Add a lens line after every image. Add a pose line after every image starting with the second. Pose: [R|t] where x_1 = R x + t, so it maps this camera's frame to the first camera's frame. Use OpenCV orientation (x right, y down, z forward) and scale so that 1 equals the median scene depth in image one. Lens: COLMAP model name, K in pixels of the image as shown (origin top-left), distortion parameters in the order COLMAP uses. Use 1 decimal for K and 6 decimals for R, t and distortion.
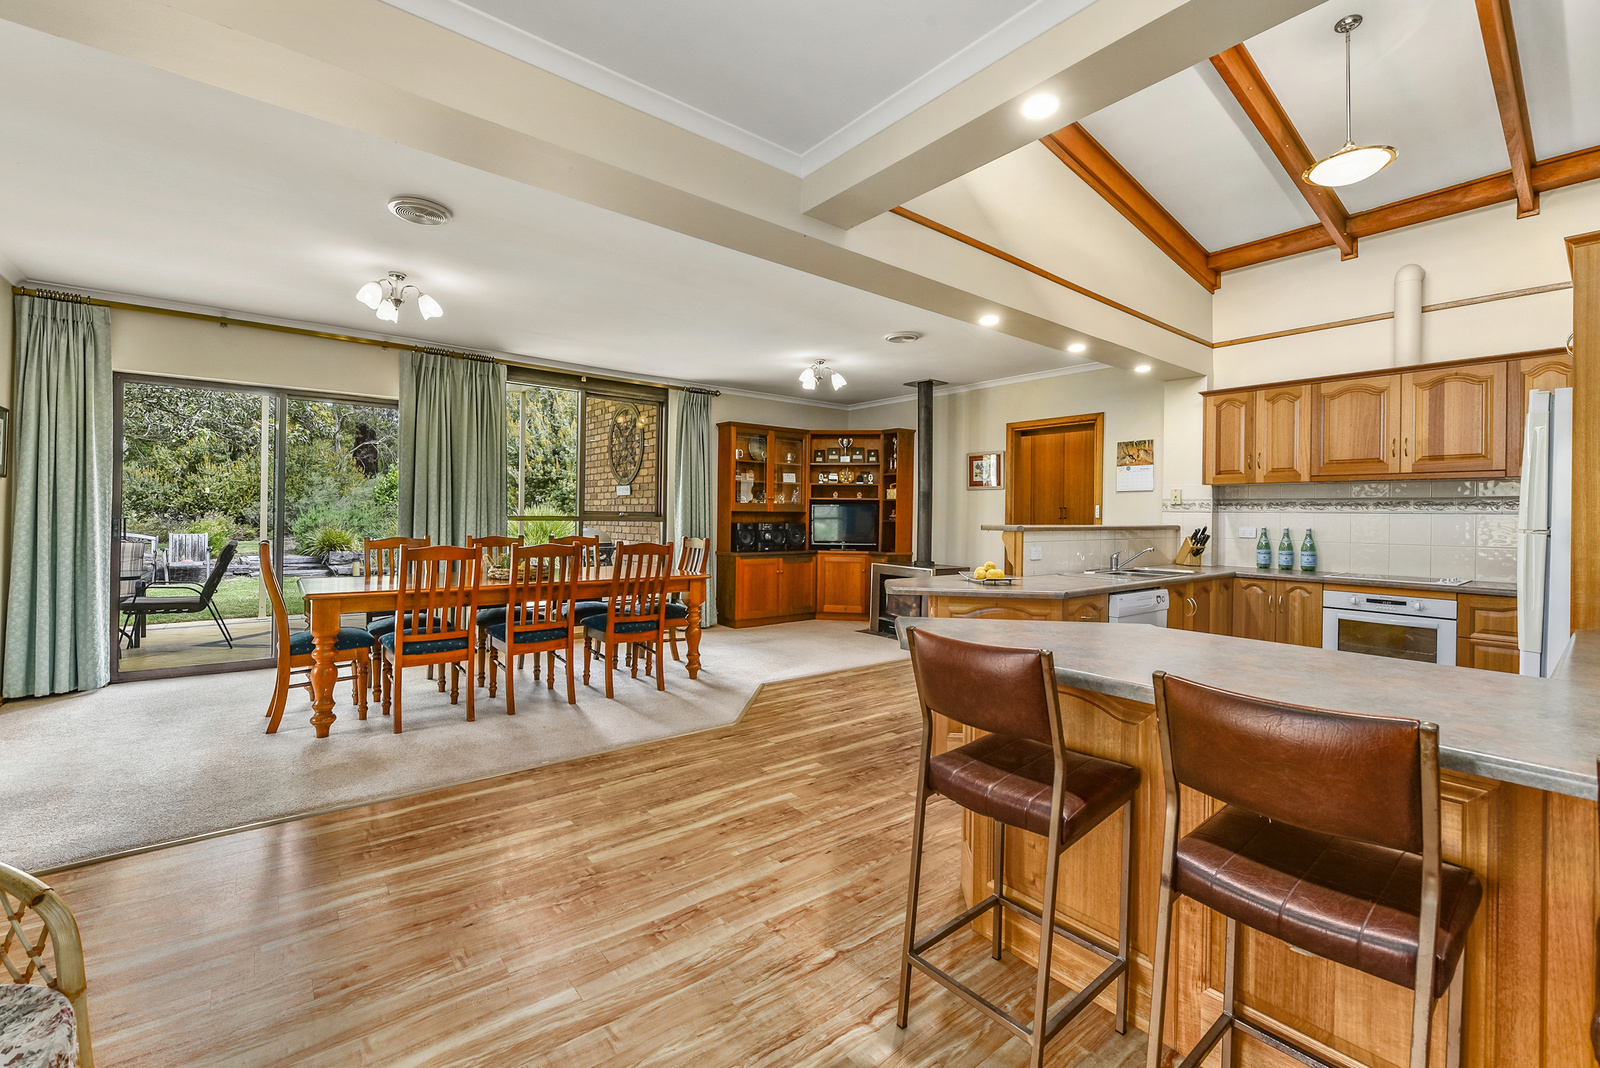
lens RADIAL K [[668.4, 0, 795.6], [0, 668.4, 510.6], [0, 0, 1]] dist [-0.001466, -0.000520]
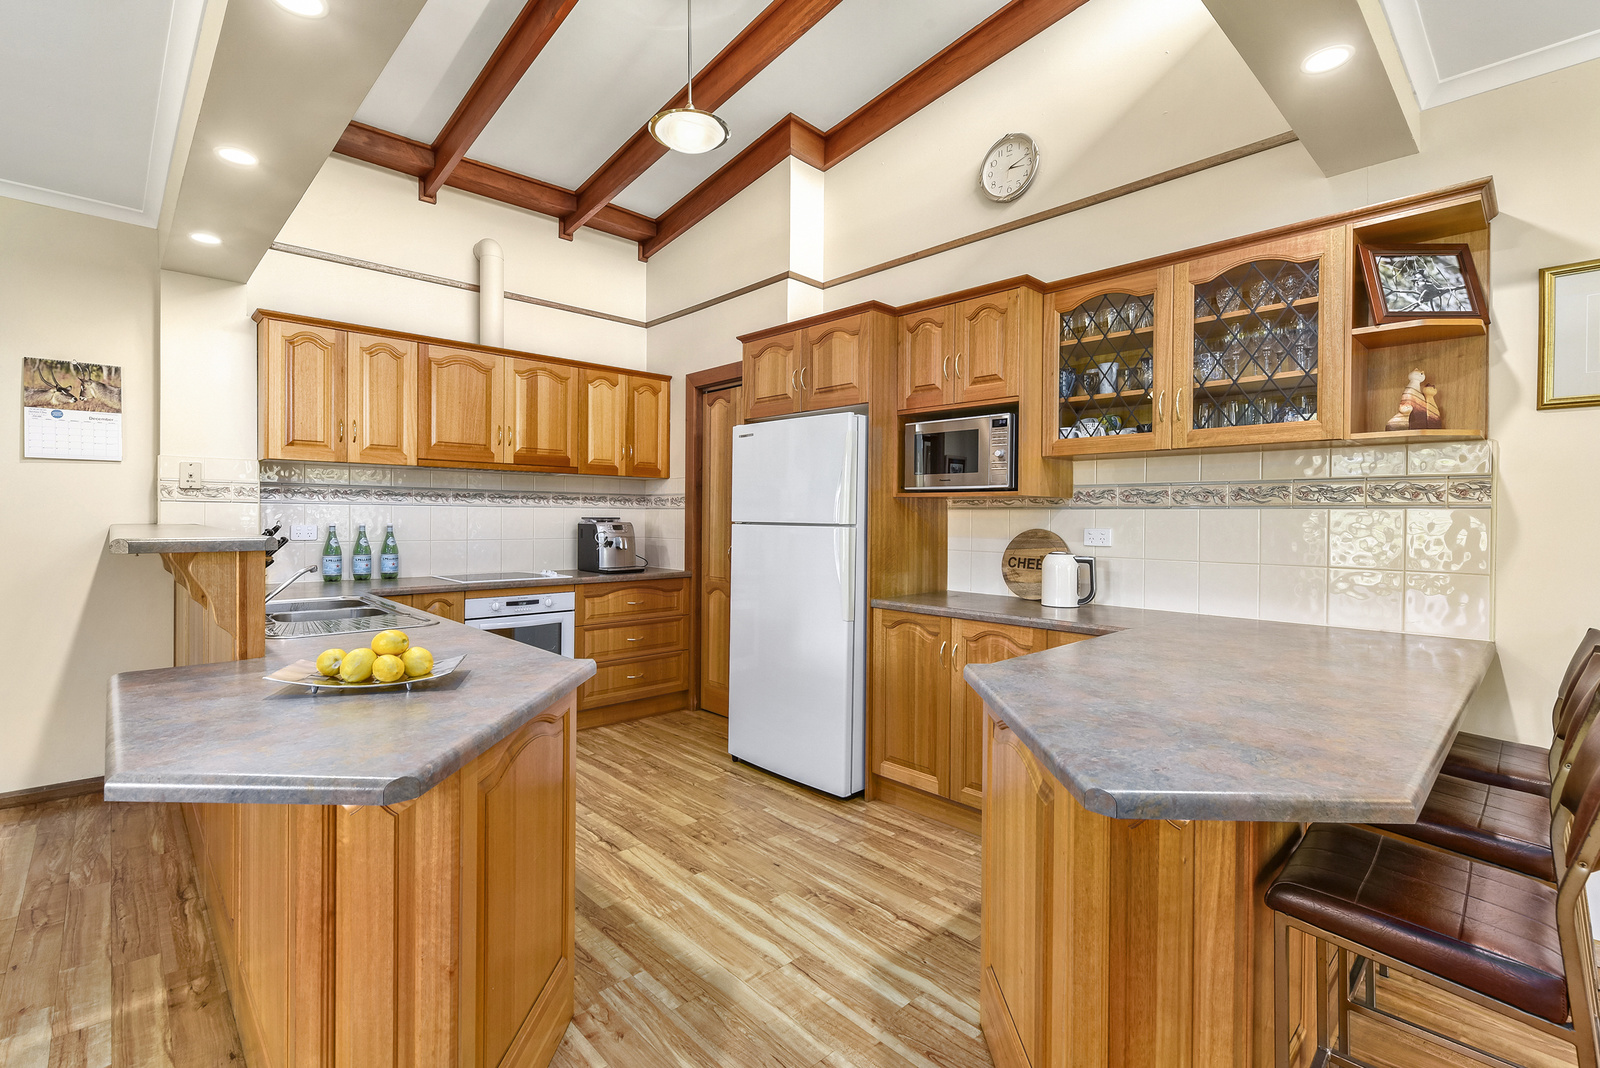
lens RADIAL K [[733.6, 0, 801.9], [0, 733.6, 523.2], [0, 0, 1]] dist [0.003080, -0.000132]
pose [[-0.082894, -0.020322, 0.996351, -0.093241], [-0.015003, 0.999704, 0.019142, 0.000707], [-0.996445, -0.013362, -0.083174, 0.412317]]
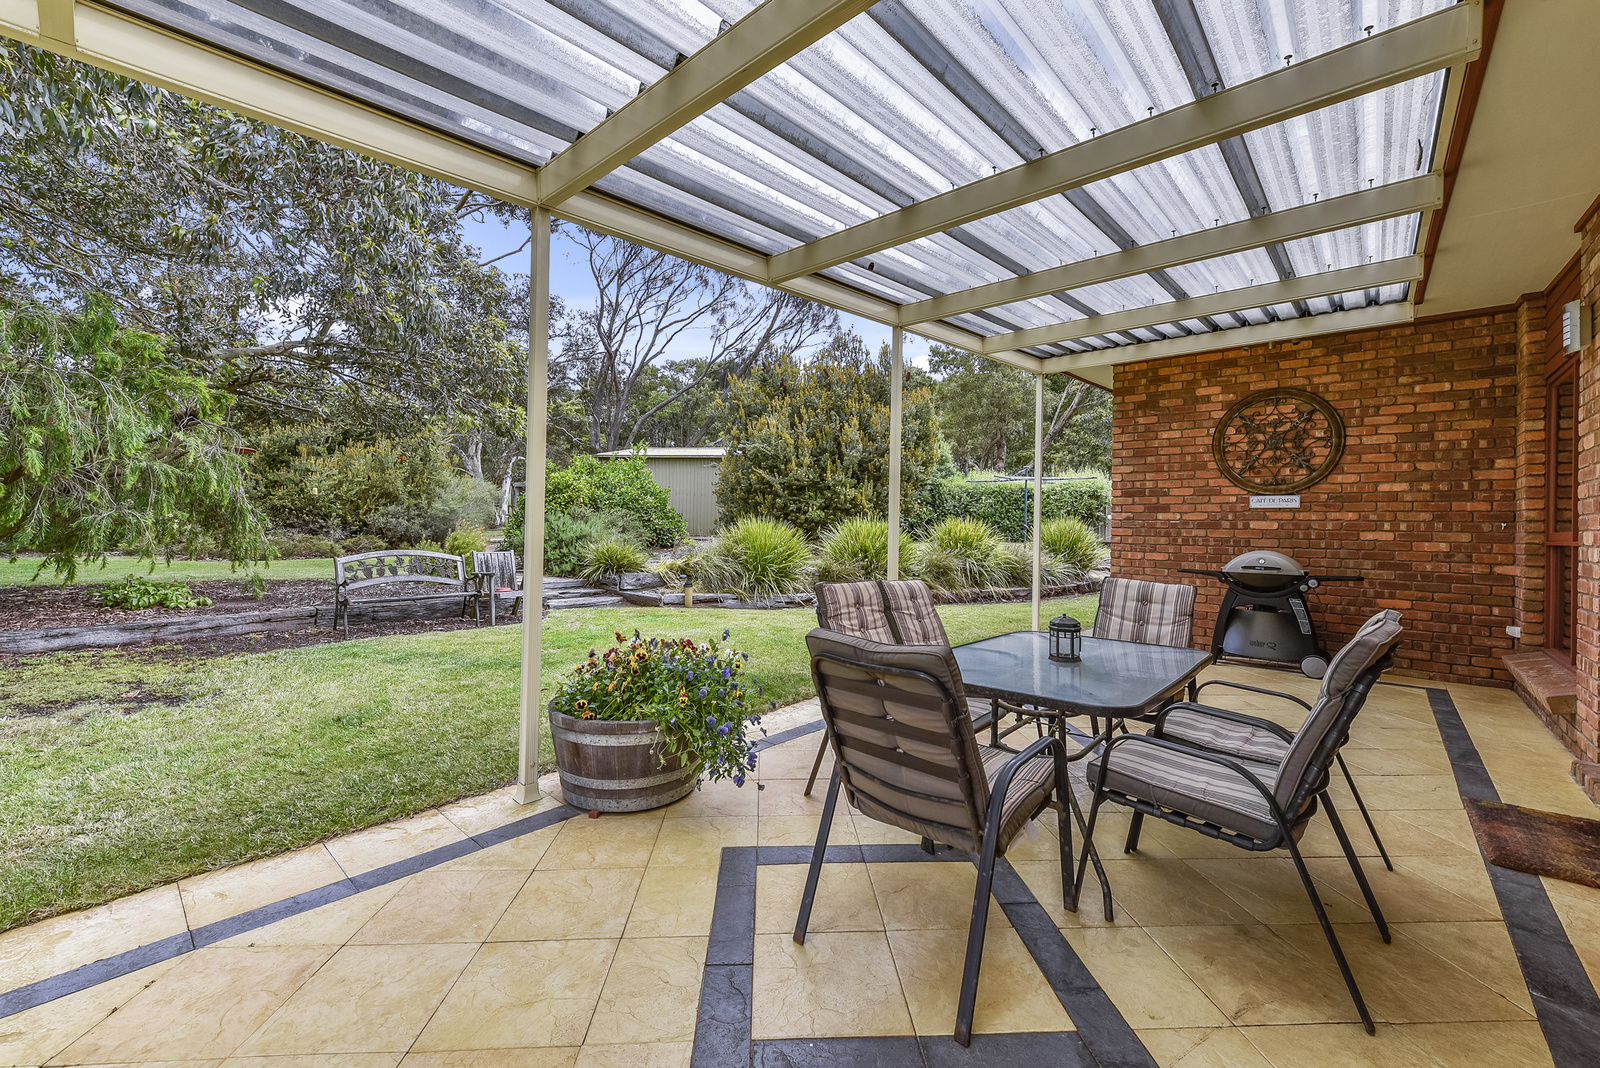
lens RADIAL K [[651.6, 0, 800.4], [0, 651.6, 522.7], [0, 0, 1]] dist [0.000816, 0.000060]
pose [[0.989473, 0.007844, 0.144506, -1.206538], [-0.008482, 0.999957, 0.003804, -0.005366], [-0.144470, -0.004990, 0.989497, 0.434764]]
